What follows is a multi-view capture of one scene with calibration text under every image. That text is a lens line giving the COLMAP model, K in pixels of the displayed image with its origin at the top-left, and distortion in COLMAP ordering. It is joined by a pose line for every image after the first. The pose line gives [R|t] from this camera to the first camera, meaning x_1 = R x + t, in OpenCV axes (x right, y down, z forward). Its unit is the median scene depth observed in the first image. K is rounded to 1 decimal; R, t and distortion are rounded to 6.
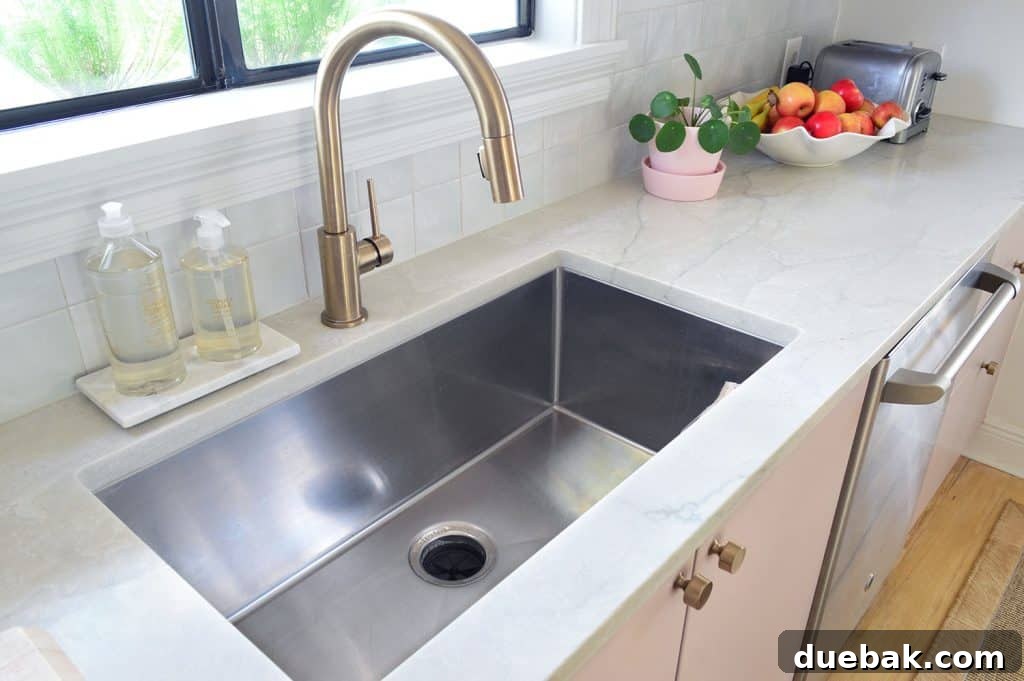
lens RADIAL K [[843.1, 0, 512.0], [0, 843.1, 340.5], [0, 0, 1]] dist [-0.024225, -0.001789]
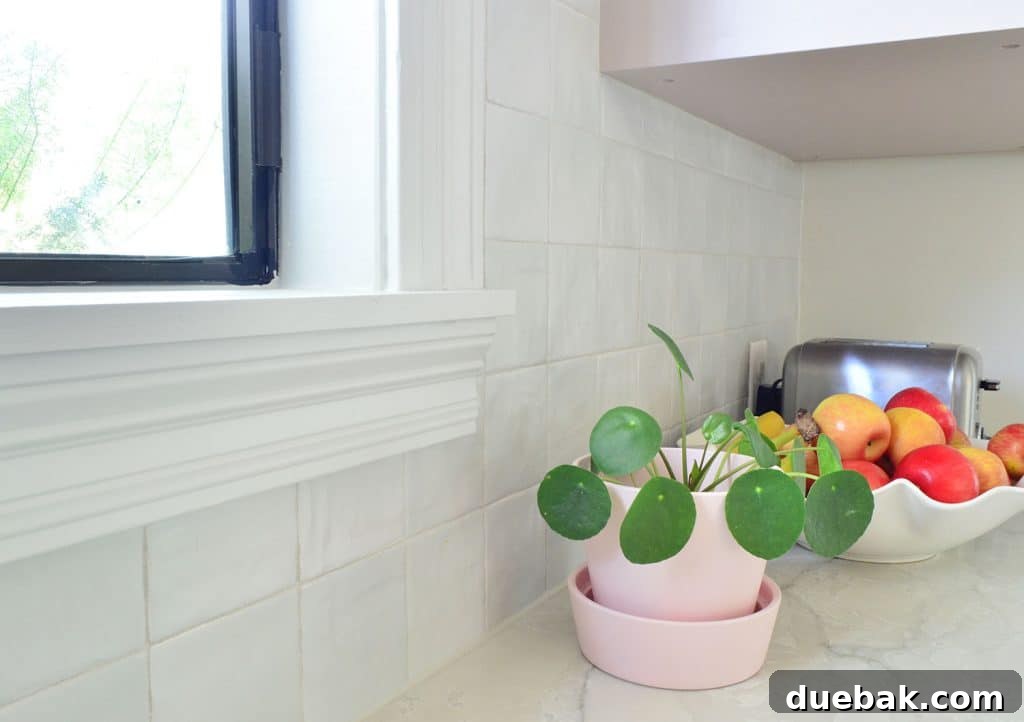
lens RADIAL K [[892.1, 0, 512.0], [0, 892.1, 361.0], [0, 0, 1]] dist [-0.005528, -0.002389]
pose [[0.981911, -0.019199, 0.188368, 0.053225], [0.091390, 0.919346, -0.382688, -0.158166], [-0.165828, 0.392981, 0.904471, 0.611671]]
